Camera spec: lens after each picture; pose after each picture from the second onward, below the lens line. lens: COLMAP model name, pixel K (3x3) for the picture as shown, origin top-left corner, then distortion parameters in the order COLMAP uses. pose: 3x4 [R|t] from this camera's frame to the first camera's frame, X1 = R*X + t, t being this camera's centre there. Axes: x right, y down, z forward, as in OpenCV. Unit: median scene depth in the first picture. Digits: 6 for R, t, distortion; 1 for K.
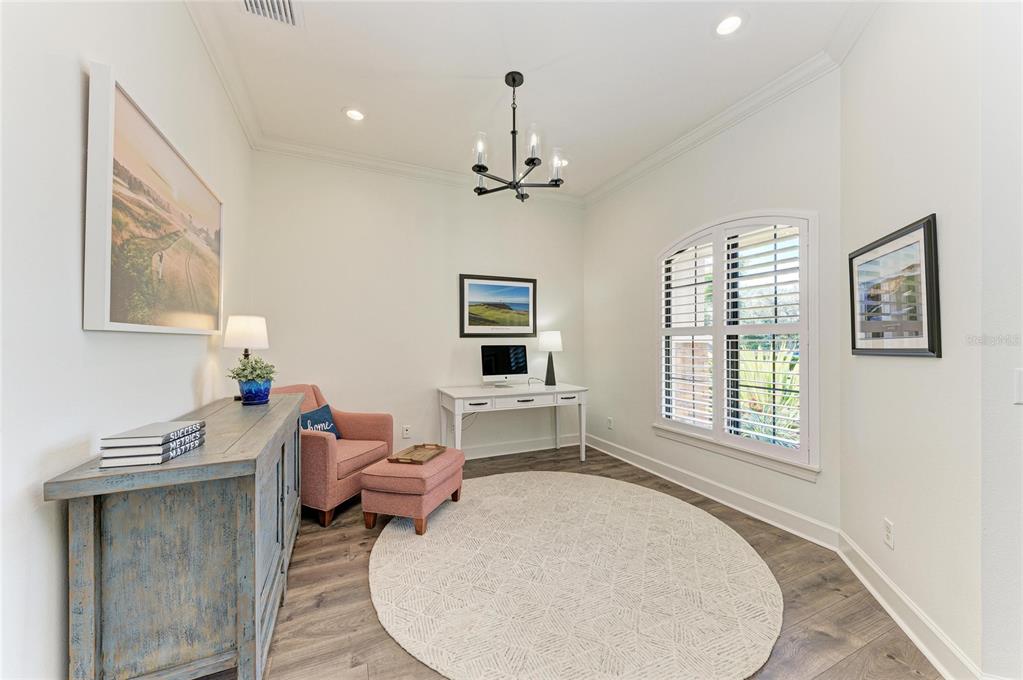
lens RADIAL K [[361.0, 0, 503.8], [0, 361.0, 340.0], [0, 0, 1]] dist [0.005726, -0.000590]
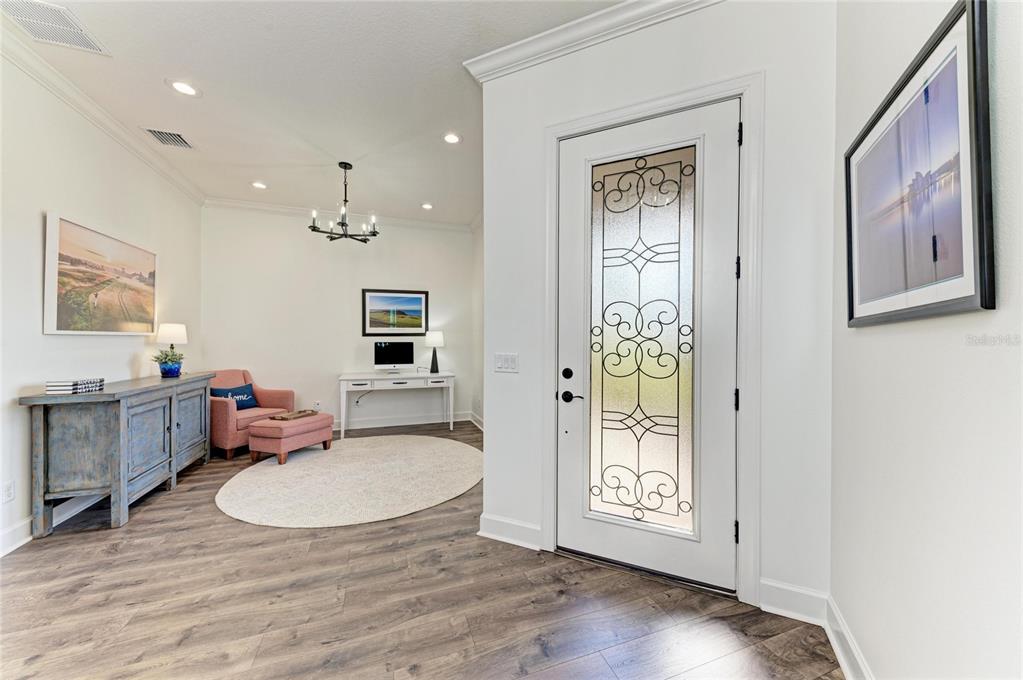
lens RADIAL K [[361.0, 0, 517.9], [0, 361.0, 337.2], [0, 0, 1]] dist [0.005726, -0.000590]
pose [[0.997641, -0.000909, -0.068646, 0.885686], [0.000780, 0.999998, -0.001915, -0.001498], [0.068648, 0.001857, 0.997639, -0.475851]]
